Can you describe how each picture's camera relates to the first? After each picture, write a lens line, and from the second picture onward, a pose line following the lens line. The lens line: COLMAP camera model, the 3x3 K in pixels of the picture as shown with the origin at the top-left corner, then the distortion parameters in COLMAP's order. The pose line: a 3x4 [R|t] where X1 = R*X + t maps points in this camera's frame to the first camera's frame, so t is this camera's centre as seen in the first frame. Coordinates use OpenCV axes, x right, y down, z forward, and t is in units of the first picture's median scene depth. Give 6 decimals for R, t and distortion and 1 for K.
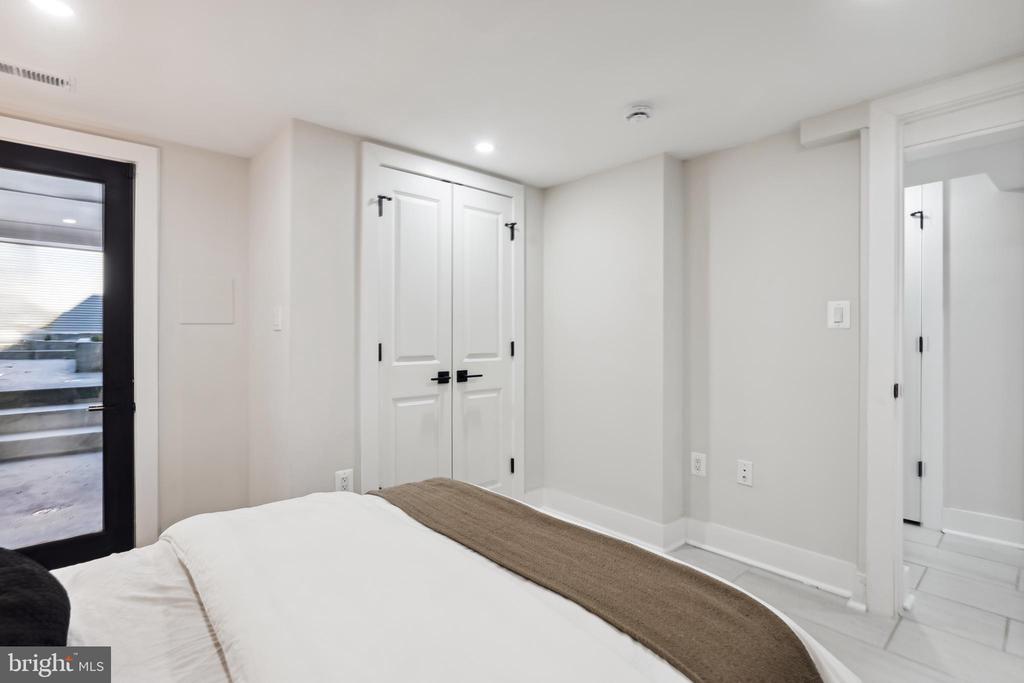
lens RADIAL K [[484.5, 0, 508.4], [0, 484.5, 336.2], [0, 0, 1]] dist [-0.000260, 0.000011]
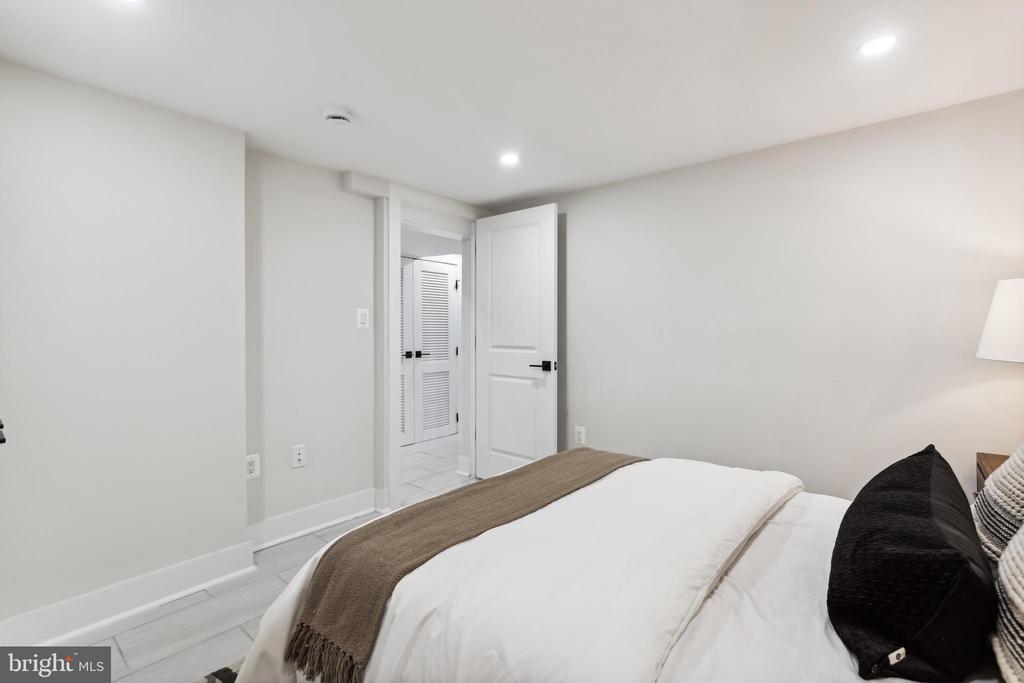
lens RADIAL K [[476.3, 0, 515.7], [0, 476.3, 338.7], [0, 0, 1]] dist [-0.009434, 0.000484]
pose [[-0.169056, -0.004663, 0.985595, -0.779084], [0.003346, 0.999980, 0.005304, 0.009885], [-0.985601, 0.004194, -0.169037, 0.807478]]
